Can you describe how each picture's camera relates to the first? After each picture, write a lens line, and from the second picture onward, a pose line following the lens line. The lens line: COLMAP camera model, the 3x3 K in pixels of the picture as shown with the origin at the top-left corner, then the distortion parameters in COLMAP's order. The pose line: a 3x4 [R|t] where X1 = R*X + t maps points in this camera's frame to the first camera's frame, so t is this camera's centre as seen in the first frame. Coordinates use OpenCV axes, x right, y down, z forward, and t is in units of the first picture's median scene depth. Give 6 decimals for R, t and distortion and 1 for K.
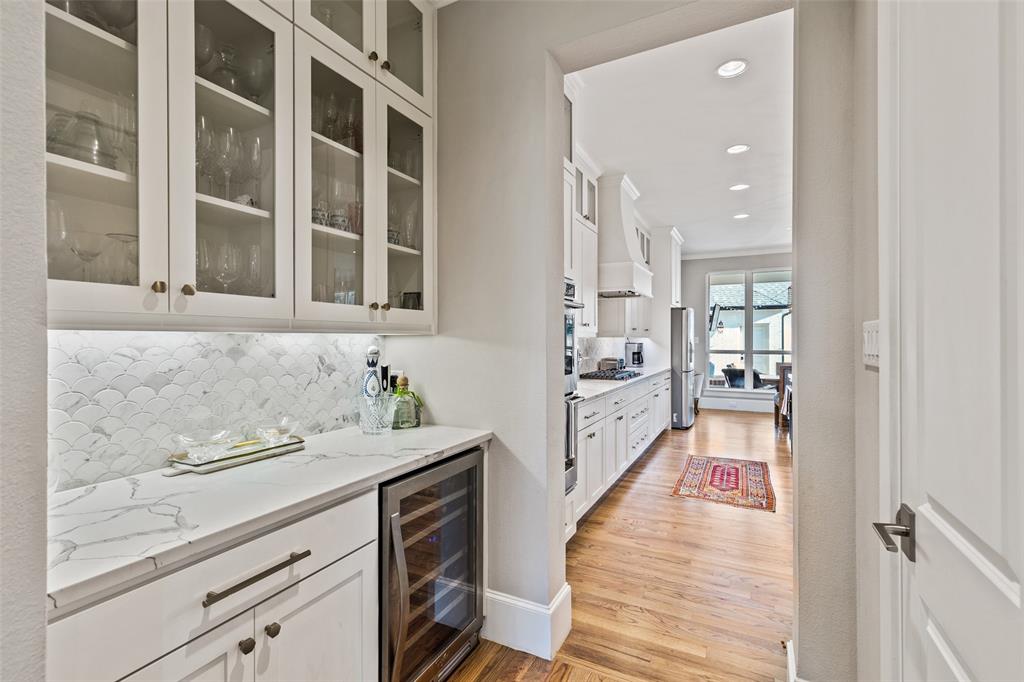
lens RADIAL K [[463.7, 0, 511.7], [0, 463.7, 339.9], [0, 0, 1]] dist [0.005388, 0.000061]
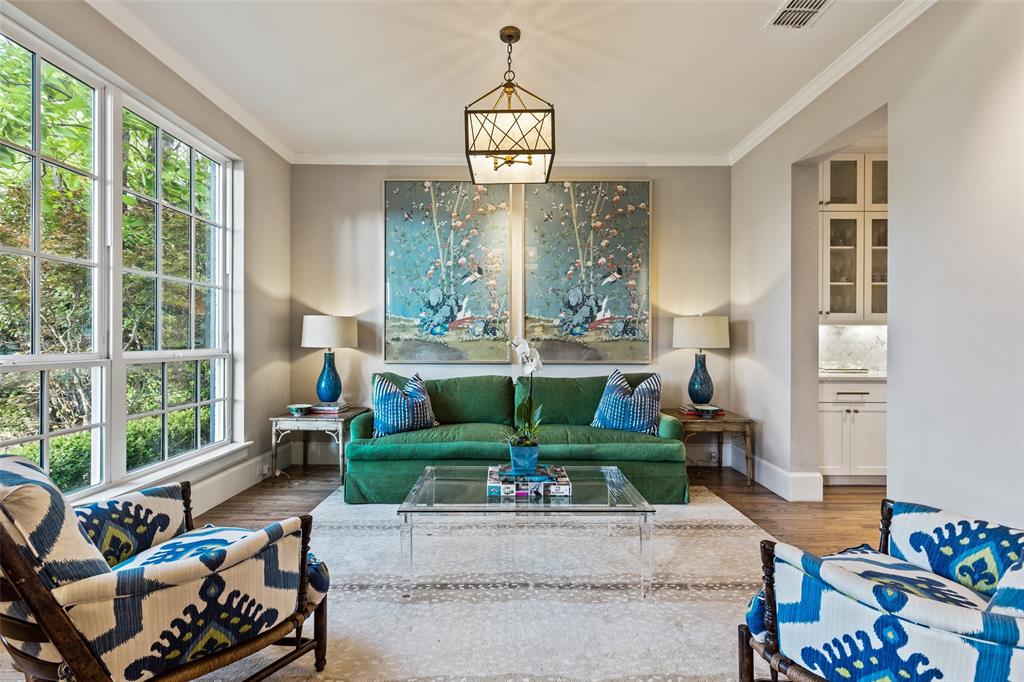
lens RADIAL K [[463.7, 0, 511.5], [0, 463.7, 344.2], [0, 0, 1]] dist [0.005388, 0.000061]
pose [[0.462820, 0.002817, -0.886448, 1.048441], [-0.004379, 0.999990, 0.000892, 0.108912], [0.886442, 0.003469, 0.462827, -2.206990]]
